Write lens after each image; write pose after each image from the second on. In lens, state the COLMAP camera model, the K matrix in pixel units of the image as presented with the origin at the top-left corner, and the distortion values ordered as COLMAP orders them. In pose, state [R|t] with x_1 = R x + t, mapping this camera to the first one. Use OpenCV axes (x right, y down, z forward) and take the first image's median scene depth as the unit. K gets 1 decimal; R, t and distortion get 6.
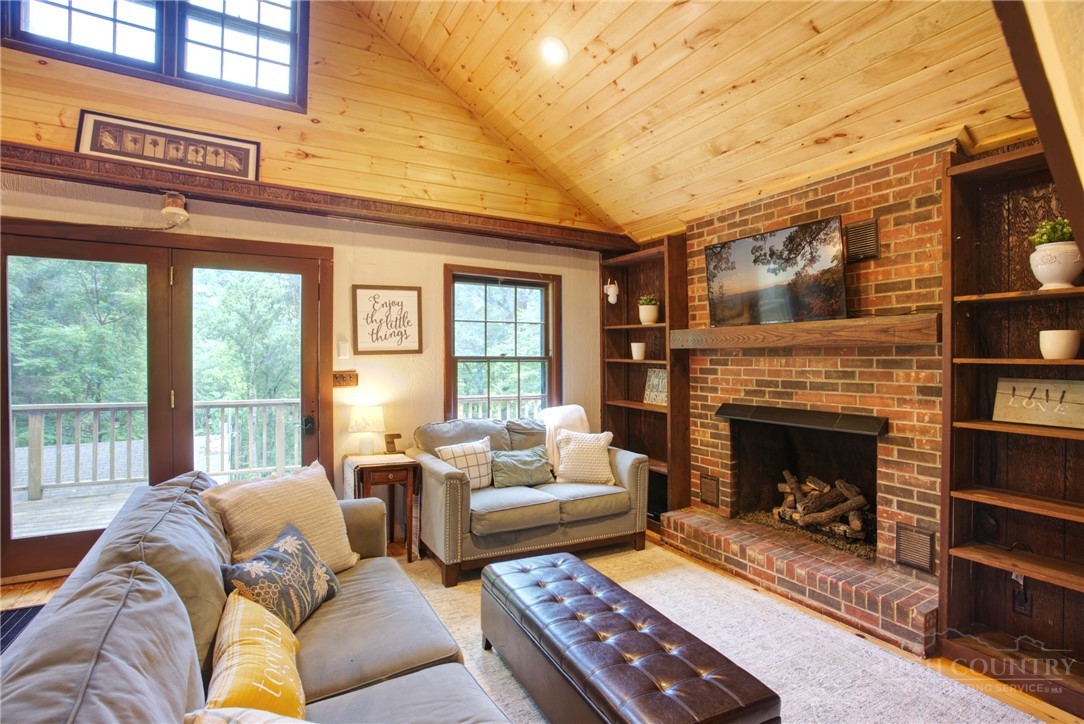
lens RADIAL K [[531.6, 0, 546.9], [0, 531.6, 361.6], [0, 0, 1]] dist [-0.070530, 0.033302]
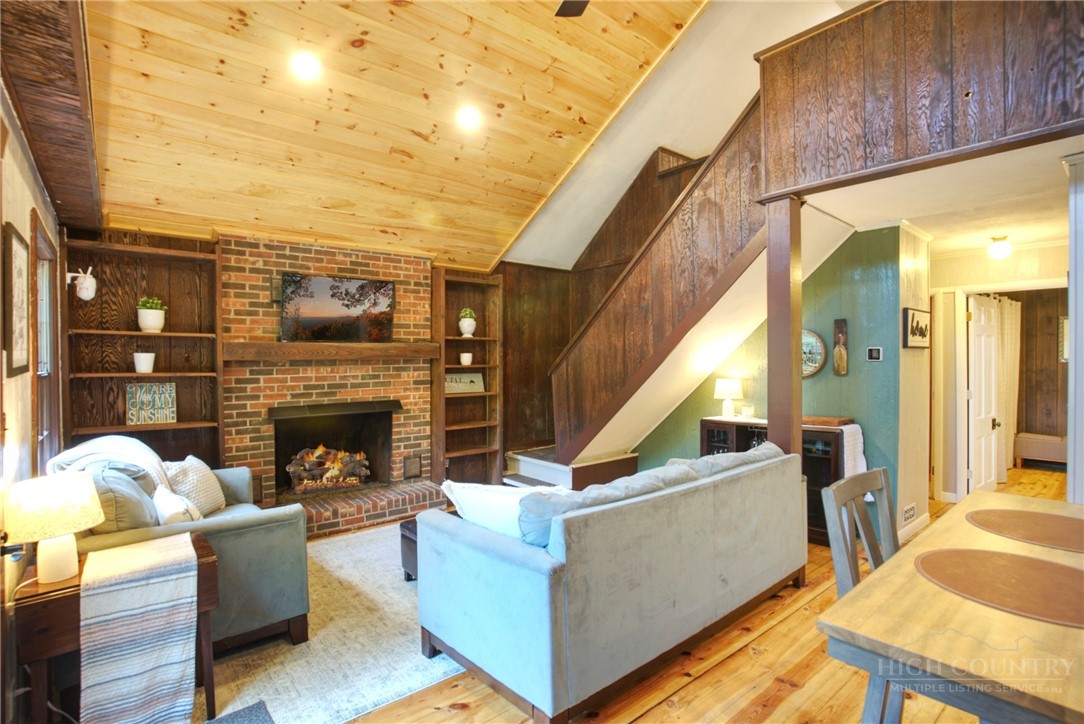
lens RADIAL K [[531.6, 0, 546.9], [0, 531.6, 361.6], [0, 0, 1]] dist [-0.070530, 0.033302]
pose [[-0.189500, -0.009961, 0.981830, -1.066795], [0.014224, 0.999816, 0.012889, -0.032914], [-0.981778, 0.016408, -0.189324, 0.742911]]
